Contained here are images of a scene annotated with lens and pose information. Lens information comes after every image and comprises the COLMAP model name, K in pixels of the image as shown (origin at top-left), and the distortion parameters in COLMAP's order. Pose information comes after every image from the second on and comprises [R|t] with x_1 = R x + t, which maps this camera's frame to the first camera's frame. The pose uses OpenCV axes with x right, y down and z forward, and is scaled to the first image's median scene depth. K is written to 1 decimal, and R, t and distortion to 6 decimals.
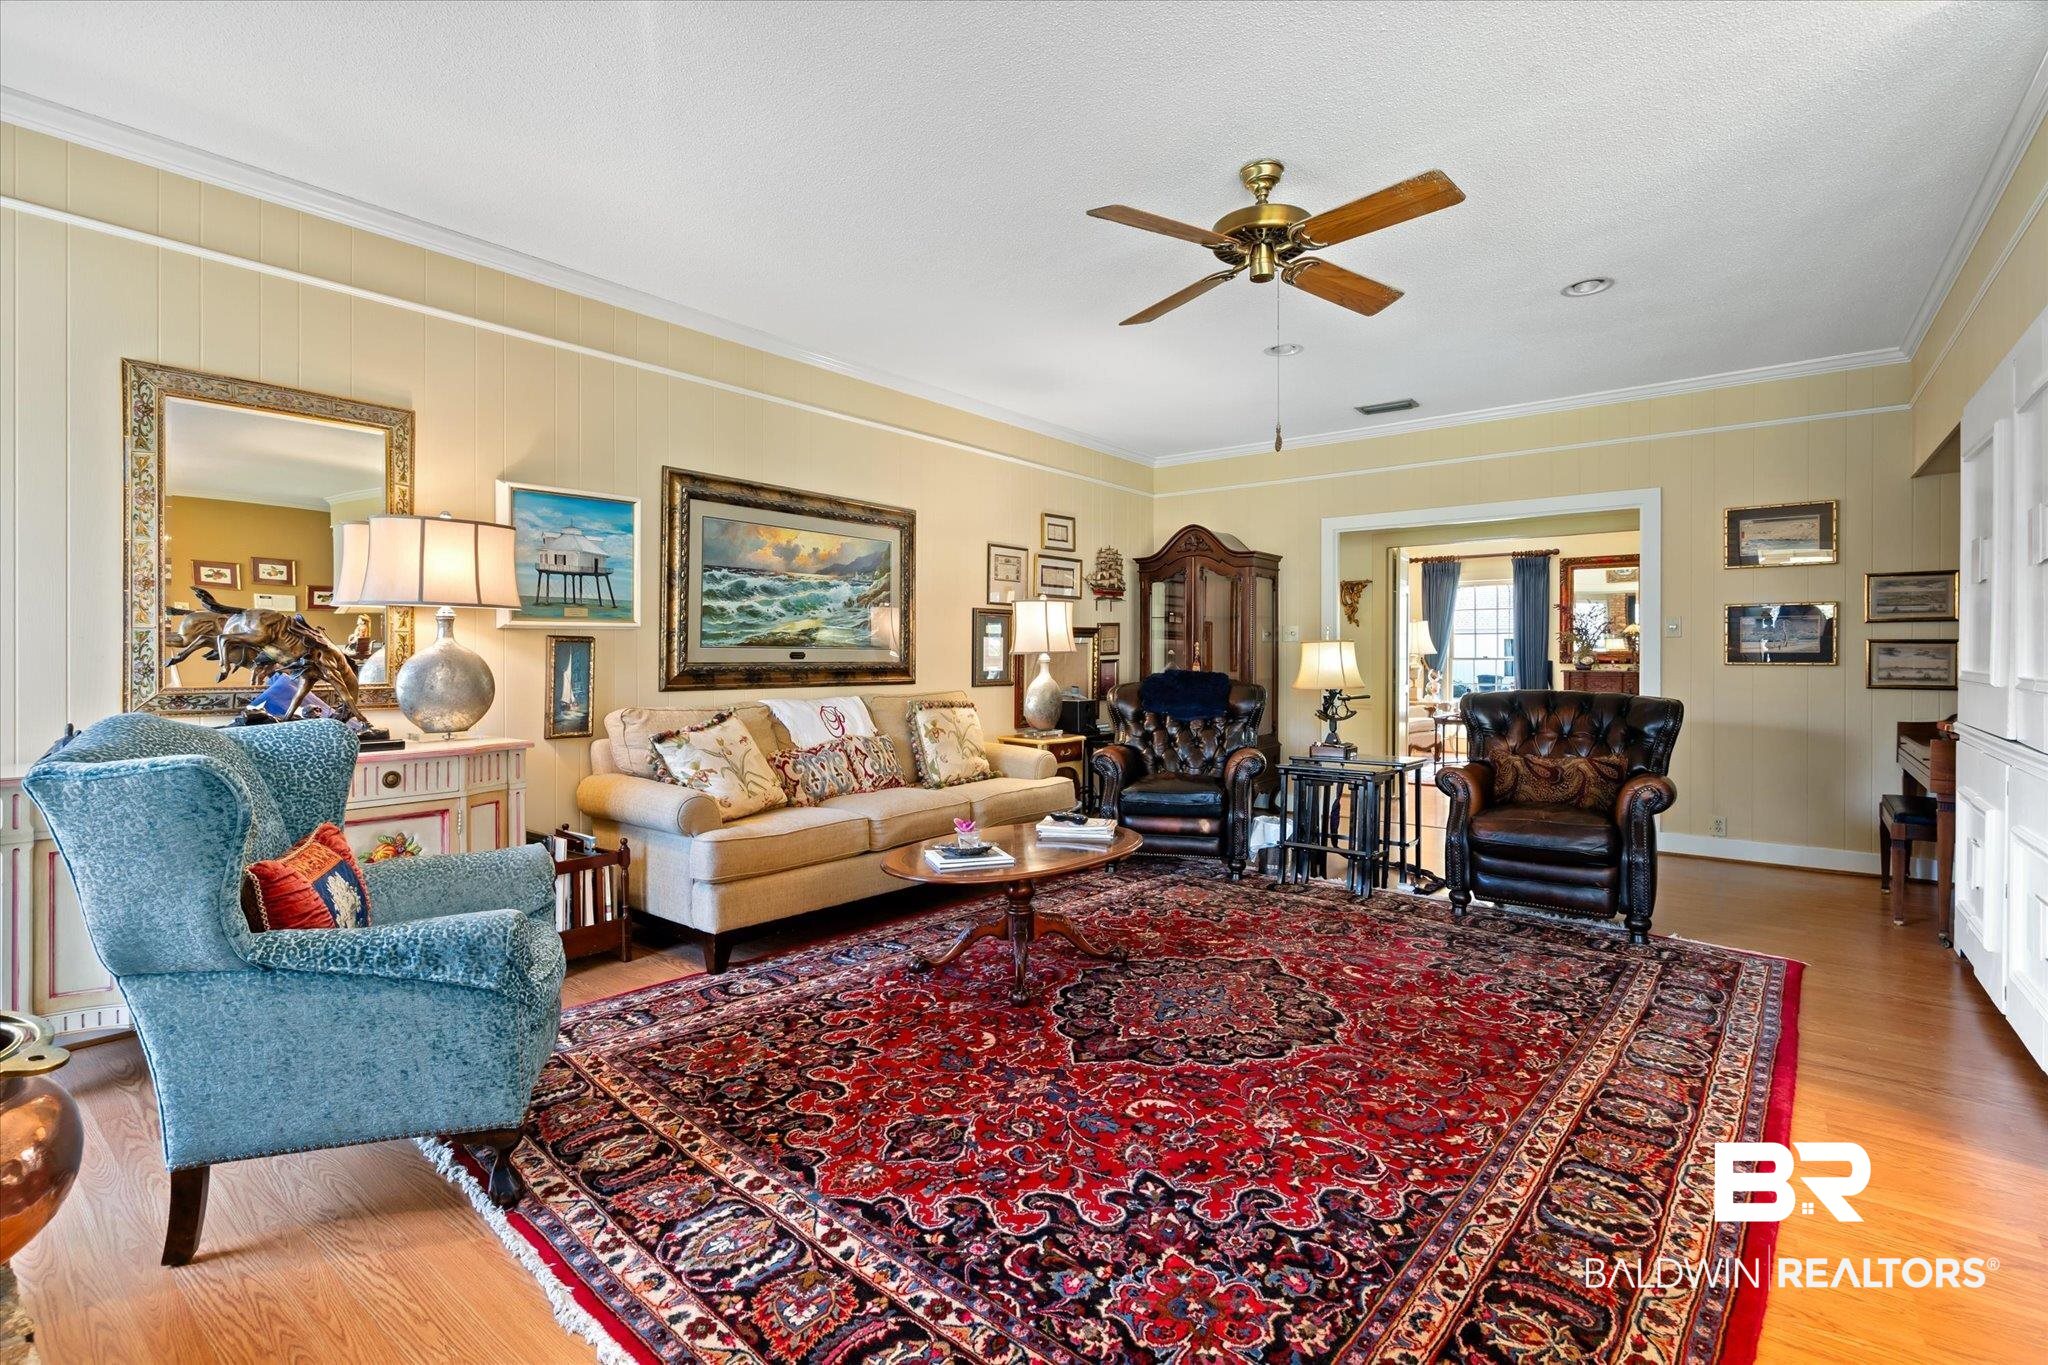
lens RADIAL K [[934.6, 0, 1005.6], [0, 934.6, 664.0], [0, 0, 1]] dist [-0.004494, -0.000394]
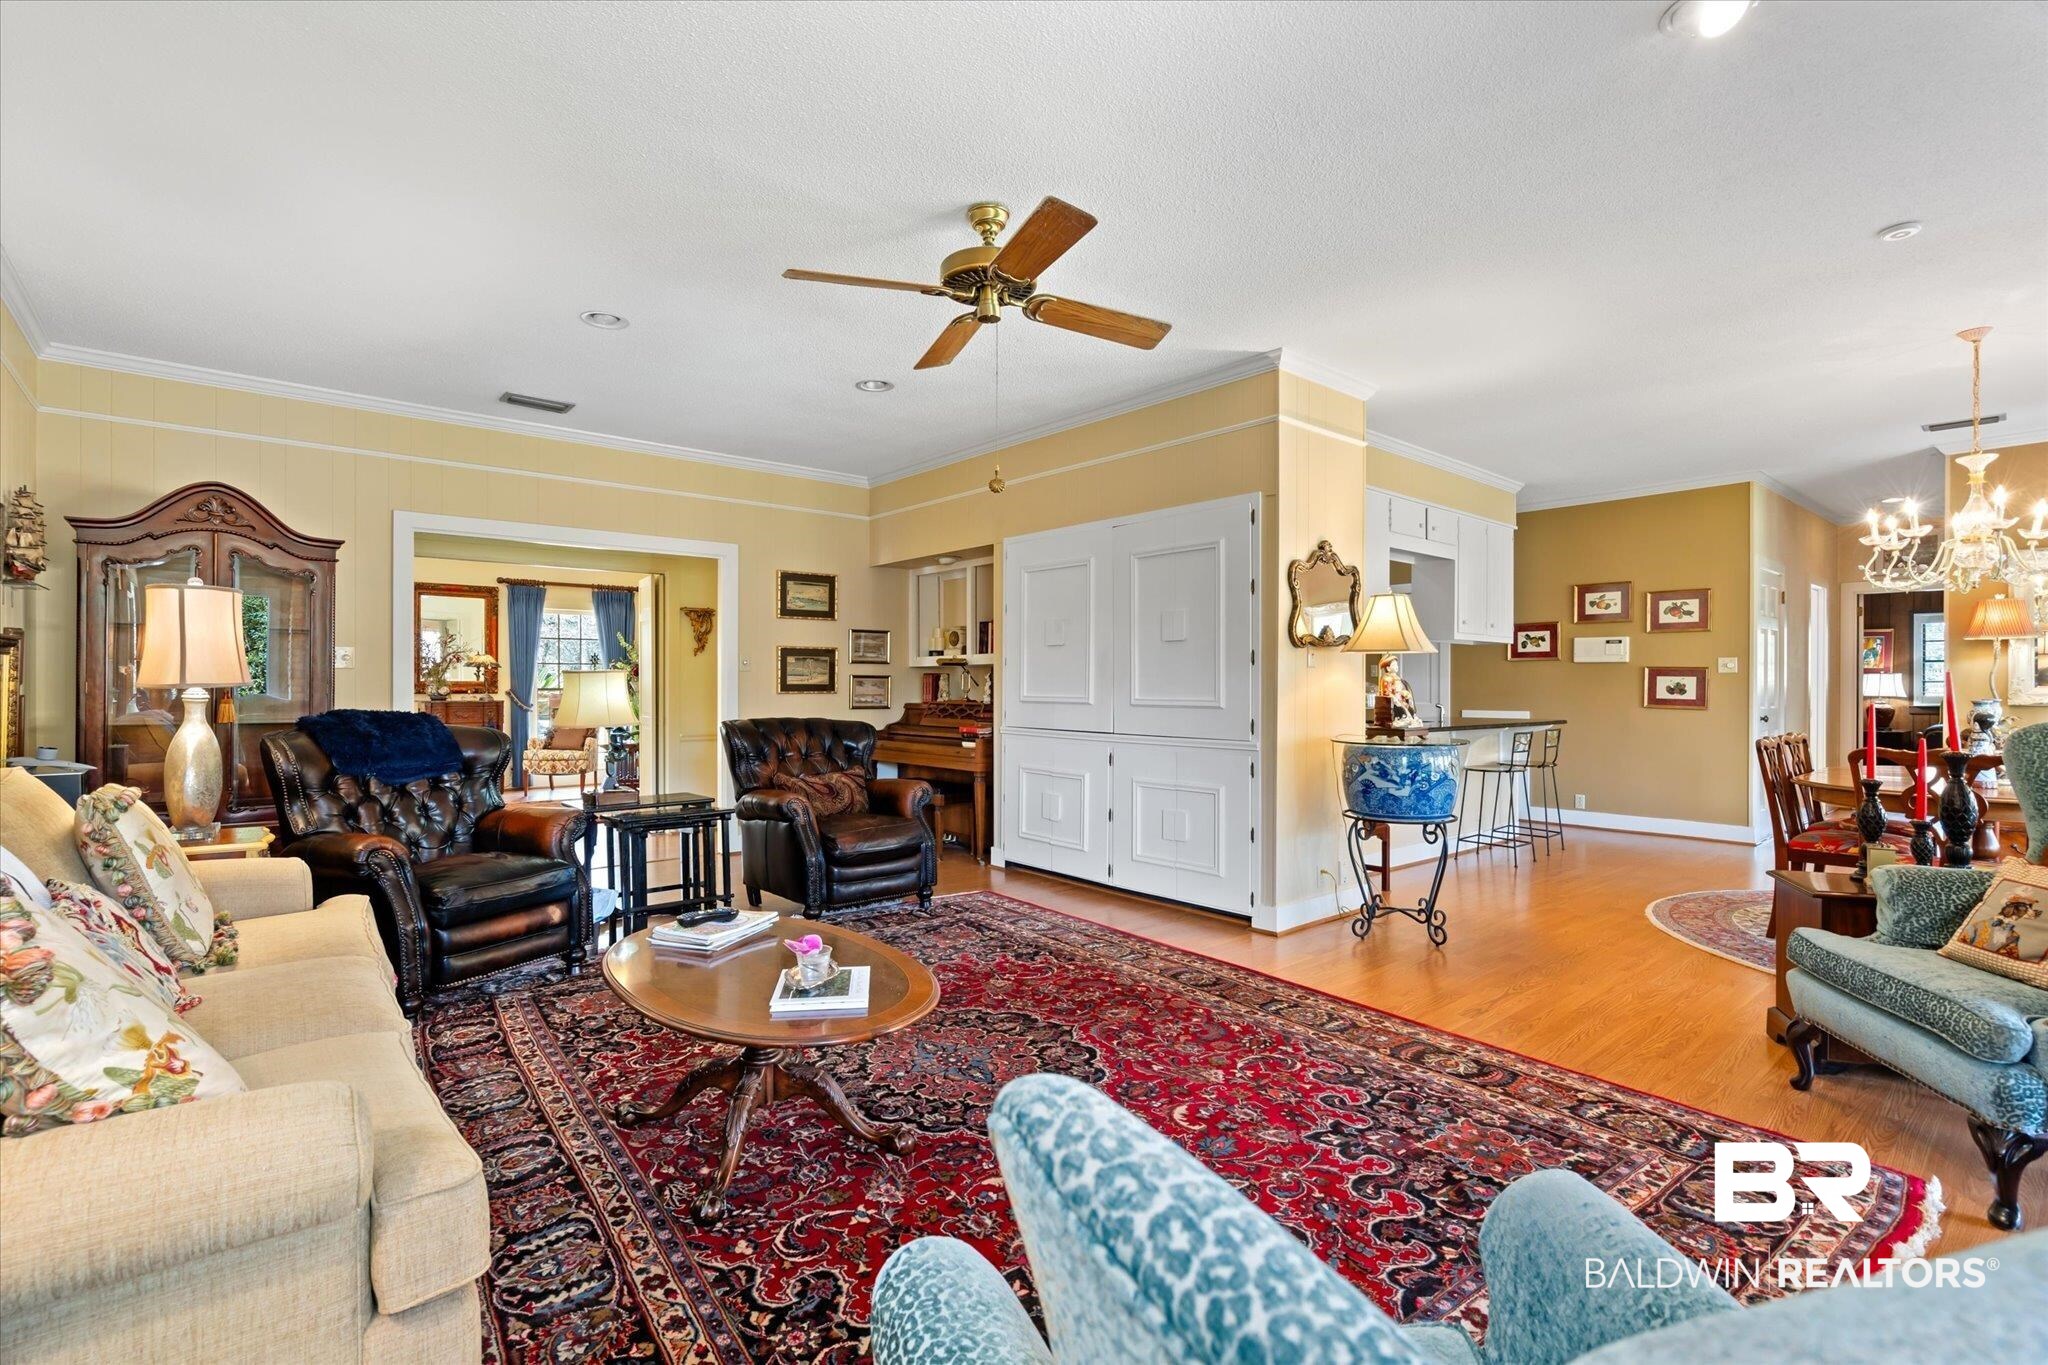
lens RADIAL K [[934.0, 0, 1020.4], [0, 934.0, 690.8], [0, 0, 1]] dist [-0.007931, 0.000198]
pose [[0.185584, -0.006404, 0.982608, -0.699202], [0.008311, 0.999953, 0.004948, -0.011269], [-0.982593, 0.007248, 0.185628, 0.754289]]
